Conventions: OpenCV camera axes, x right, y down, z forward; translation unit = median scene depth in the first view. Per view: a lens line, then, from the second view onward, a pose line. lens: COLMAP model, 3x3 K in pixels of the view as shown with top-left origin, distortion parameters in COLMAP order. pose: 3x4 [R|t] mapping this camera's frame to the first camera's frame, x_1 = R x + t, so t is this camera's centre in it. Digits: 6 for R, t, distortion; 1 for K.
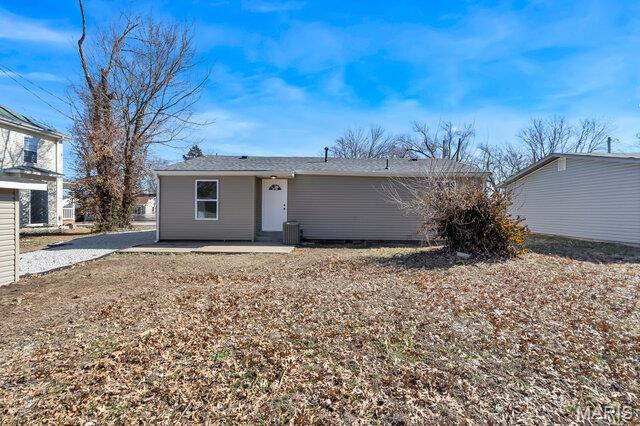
lens RADIAL K [[300.3, 0, 317.5], [0, 300.3, 216.2], [0, 0, 1]] dist [-0.002033, -0.000011]
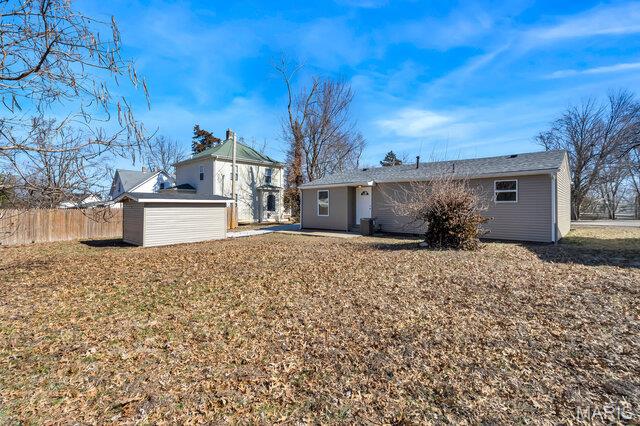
lens RADIAL K [[300.3, 0, 317.5], [0, 300.3, 216.2], [0, 0, 1]] dist [-0.002033, -0.000011]
pose [[0.753334, 0.008860, -0.657578, 0.611107], [-0.002699, 0.999942, 0.010381, -0.002620], [0.657632, -0.006045, 0.753315, -0.195764]]
